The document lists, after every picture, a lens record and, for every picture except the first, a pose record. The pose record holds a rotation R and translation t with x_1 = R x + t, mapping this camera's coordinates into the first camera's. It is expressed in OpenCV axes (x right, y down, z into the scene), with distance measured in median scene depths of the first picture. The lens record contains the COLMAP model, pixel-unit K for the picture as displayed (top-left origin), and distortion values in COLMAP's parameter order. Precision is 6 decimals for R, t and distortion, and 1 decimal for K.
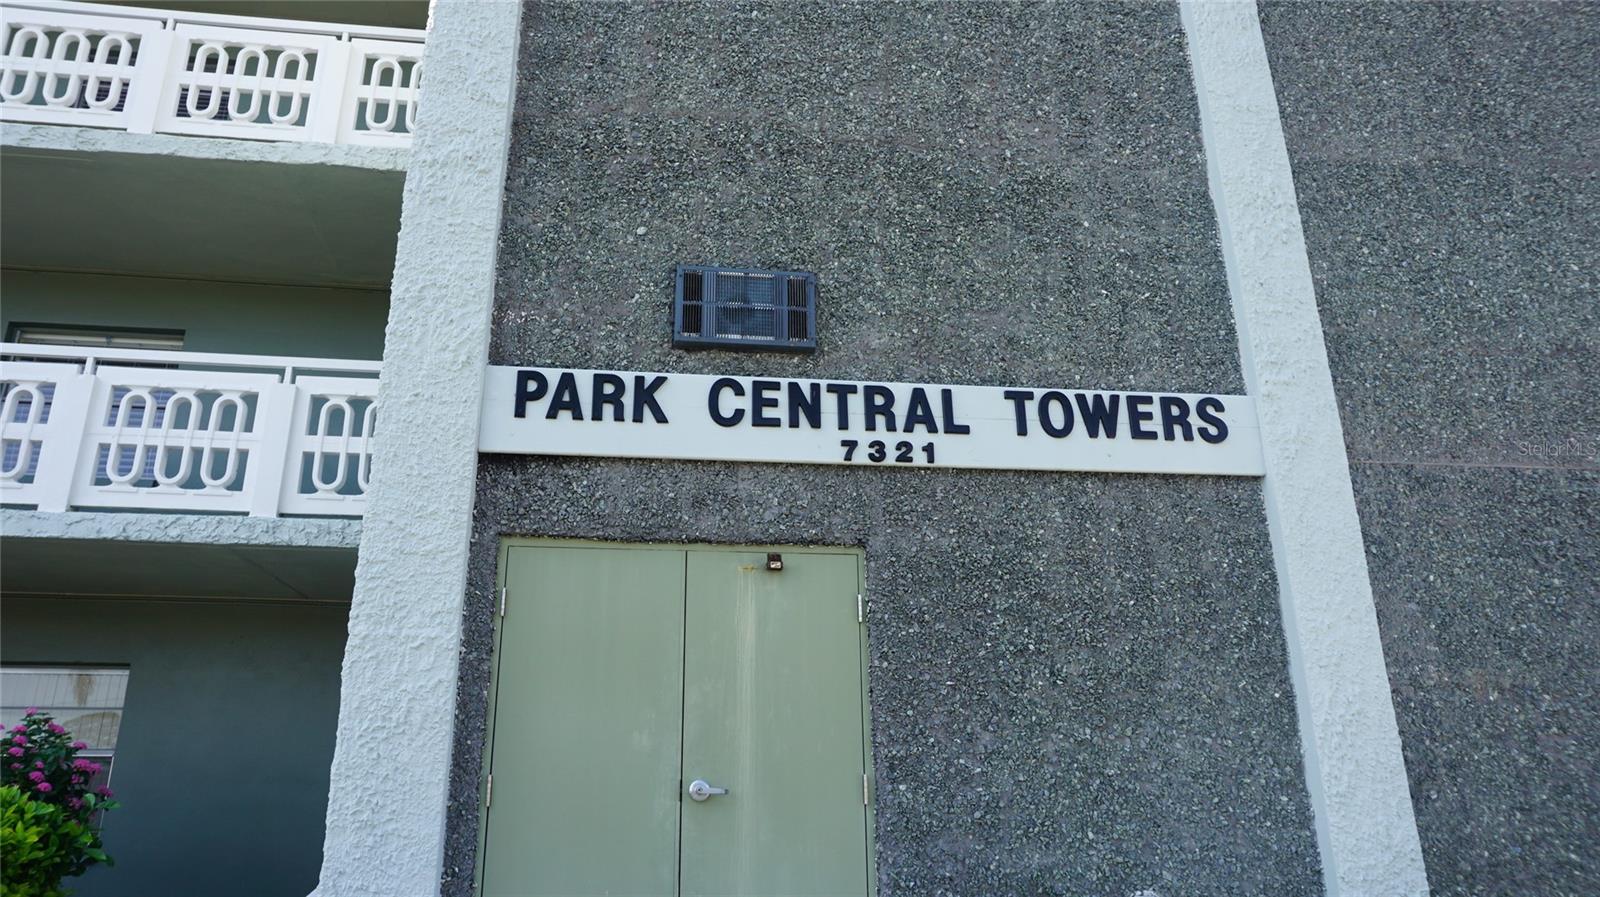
lens RADIAL K [[1060.5, 0, 797.6], [0, 1060.5, 456.7], [0, 0, 1]] dist [-0.055898, 0.035196]
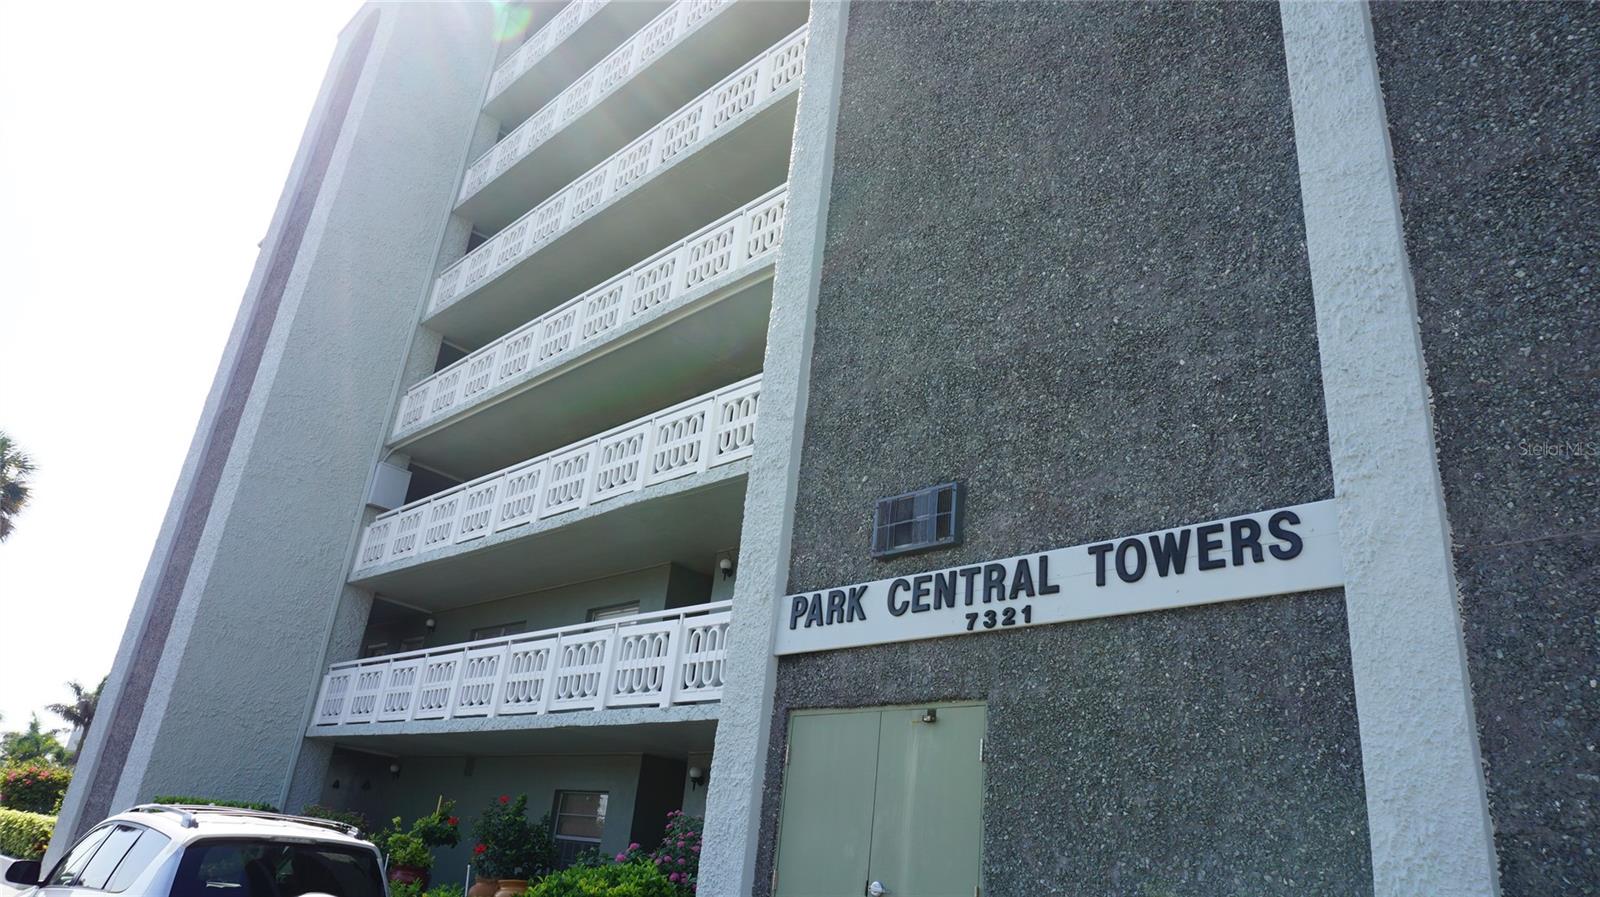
lens RADIAL K [[1060.5, 0, 797.6], [0, 1060.5, 456.7], [0, 0, 1]] dist [-0.055898, 0.035196]
pose [[0.596441, -0.241009, -0.765620, 0.914730], [0.154168, 0.970494, -0.185400, 0.004801], [0.787712, -0.007454, 0.615998, 0.064933]]
